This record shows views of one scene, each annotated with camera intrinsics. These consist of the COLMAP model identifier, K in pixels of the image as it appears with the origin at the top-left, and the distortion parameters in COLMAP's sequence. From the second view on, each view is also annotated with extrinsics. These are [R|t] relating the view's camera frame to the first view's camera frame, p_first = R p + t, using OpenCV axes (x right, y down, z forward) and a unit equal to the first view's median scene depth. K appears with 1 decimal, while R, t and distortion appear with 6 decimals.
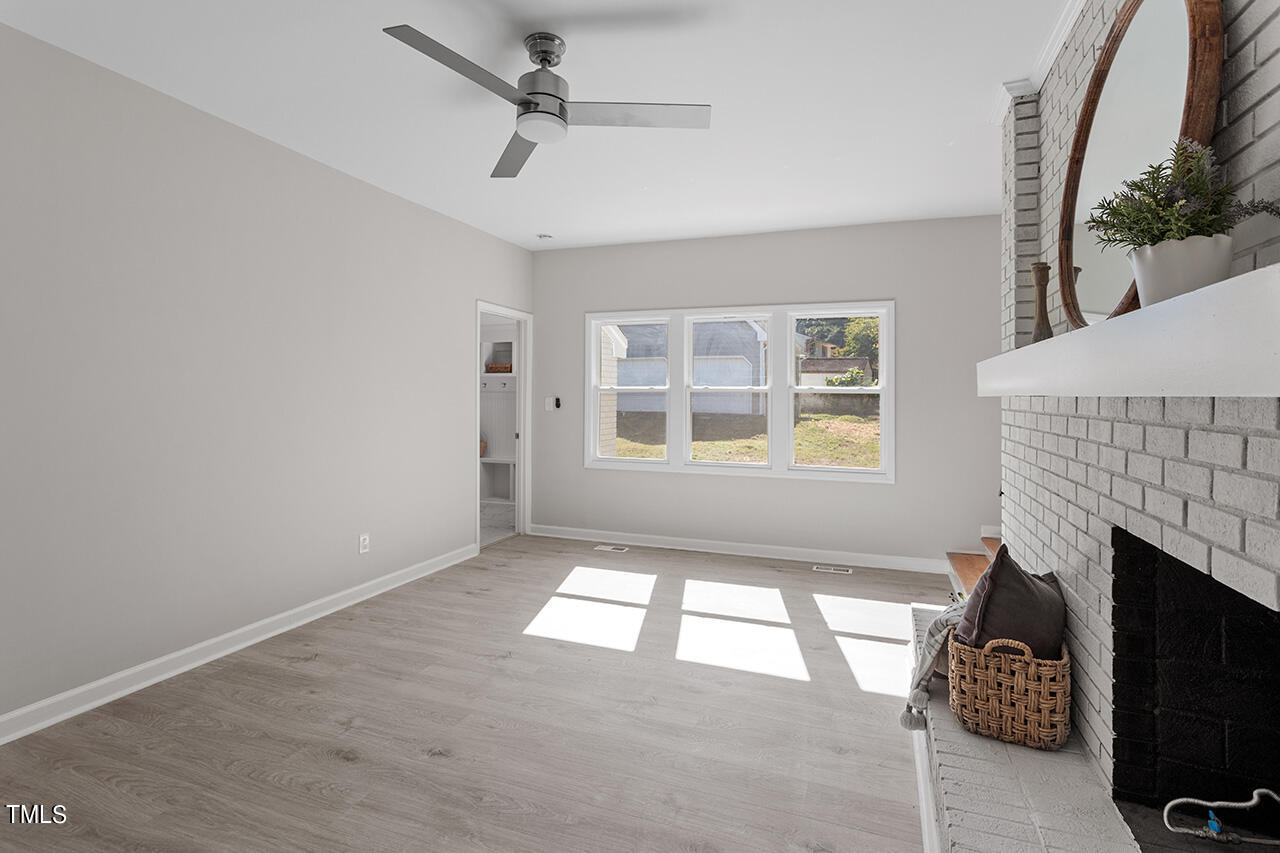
lens RADIAL K [[616.2, 0, 647.3], [0, 616.2, 398.1], [0, 0, 1]] dist [-0.000065, 0.000357]
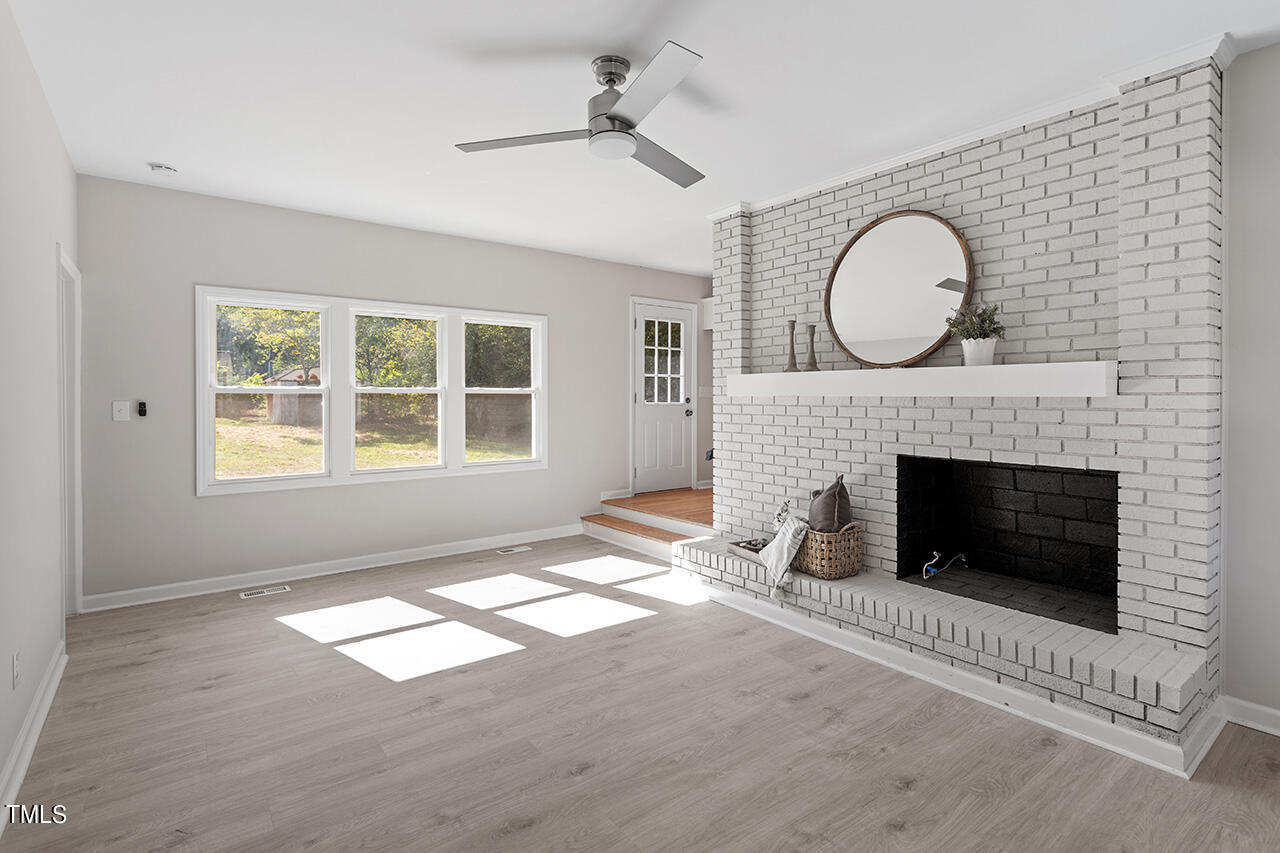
lens RADIAL K [[624.7, 0, 639.3], [0, 624.7, 406.5], [0, 0, 1]] dist [0.003933, 0.000584]
pose [[0.539246, -0.021735, 0.841868, -0.781320], [0.007703, 0.999752, 0.020878, -0.009494], [-0.842113, -0.004774, 0.539280, 0.280679]]
